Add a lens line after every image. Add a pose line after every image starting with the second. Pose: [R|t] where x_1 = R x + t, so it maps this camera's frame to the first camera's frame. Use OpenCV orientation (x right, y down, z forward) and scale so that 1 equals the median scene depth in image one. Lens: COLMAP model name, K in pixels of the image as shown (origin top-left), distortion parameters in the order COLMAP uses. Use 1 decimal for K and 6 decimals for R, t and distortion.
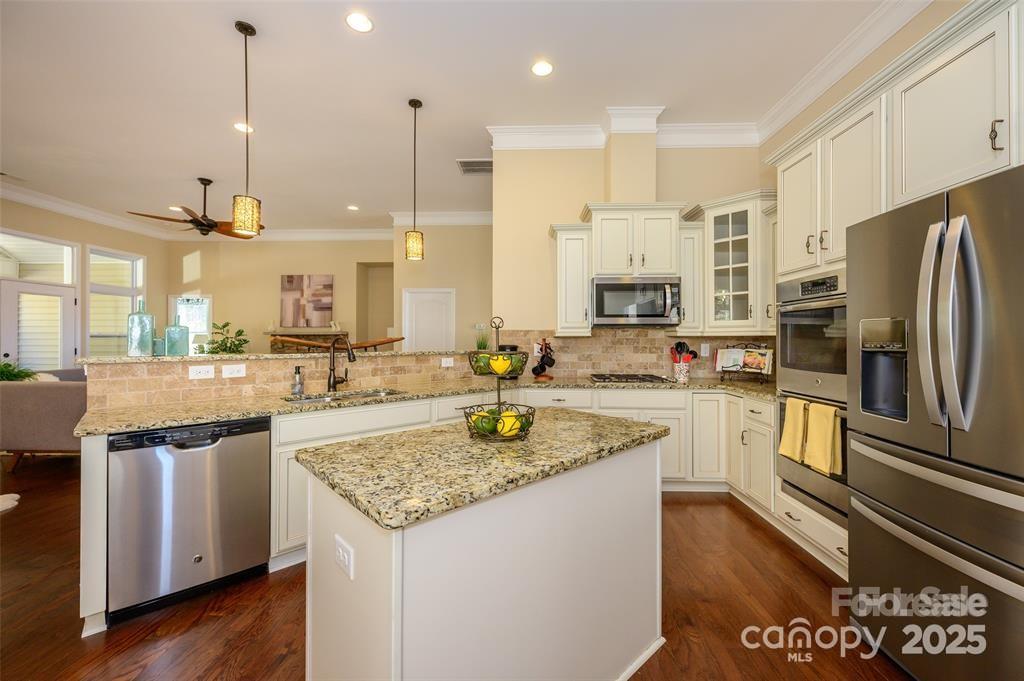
lens RADIAL K [[405.5, 0, 510.5], [0, 405.5, 335.4], [0, 0, 1]] dist [-0.001308, -0.000098]
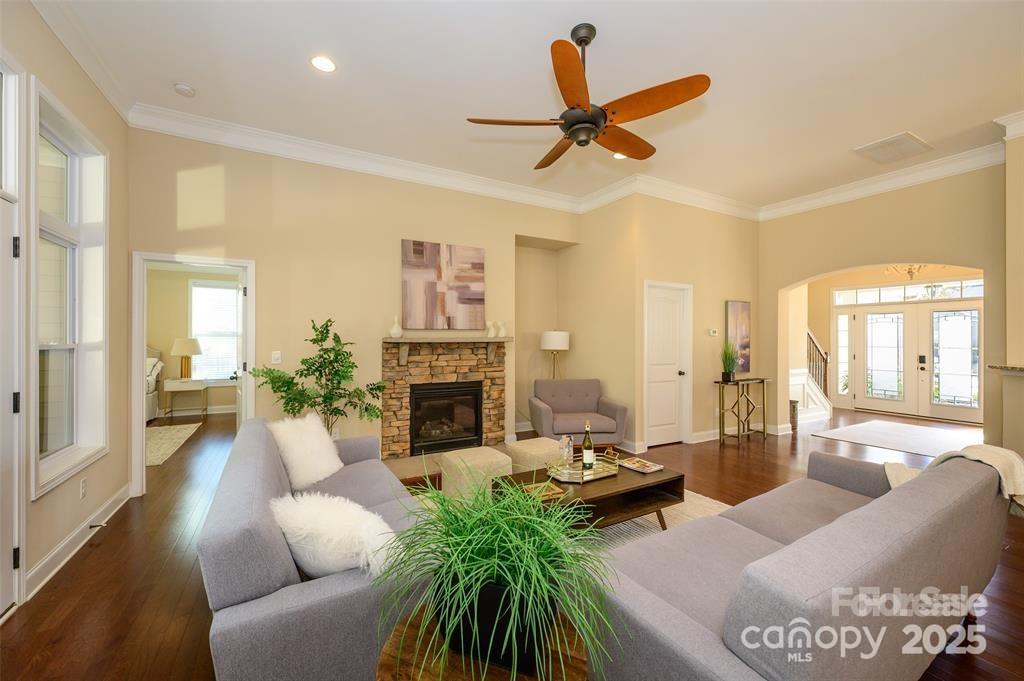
lens RADIAL K [[405.5, 0, 510.5], [0, 405.5, 335.4], [0, 0, 1]] dist [-0.001308, -0.000098]
pose [[0.854896, 0.004080, 0.518784, -1.455580], [-0.003337, 0.999992, -0.002366, -0.021077], [-0.518789, 0.000291, 0.854902, 0.845894]]
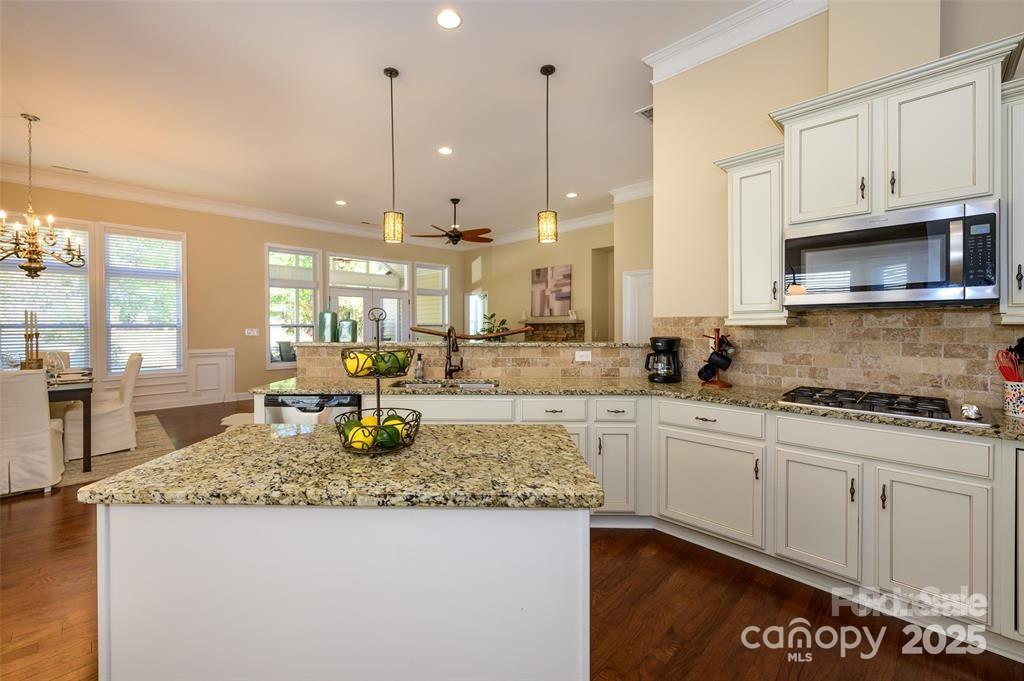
lens RADIAL K [[417.6, 0, 491.5], [0, 417.6, 328.5], [0, 0, 1]] dist [-0.000515, -0.000157]
pose [[0.716901, 0.001424, -0.697173, 0.296251], [0.008922, 0.999897, 0.011216, -0.004071], [0.697118, -0.014261, 0.716815, 0.210121]]
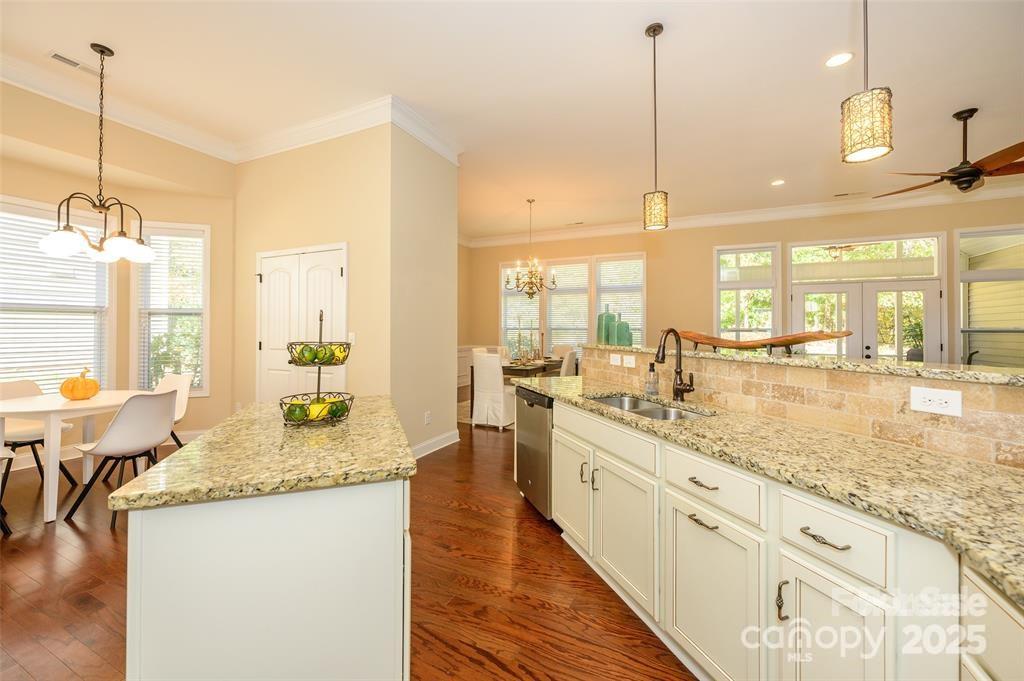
lens RADIAL K [[406.7, 0, 512.8], [0, 406.7, 325.4], [0, 0, 1]] dist [-0.000306, 0.000169]
pose [[-0.392016, -0.013339, -0.919862, 0.295207], [0.001924, 0.999881, -0.015320, 0.003848], [0.919956, -0.007775, -0.391944, 0.733102]]
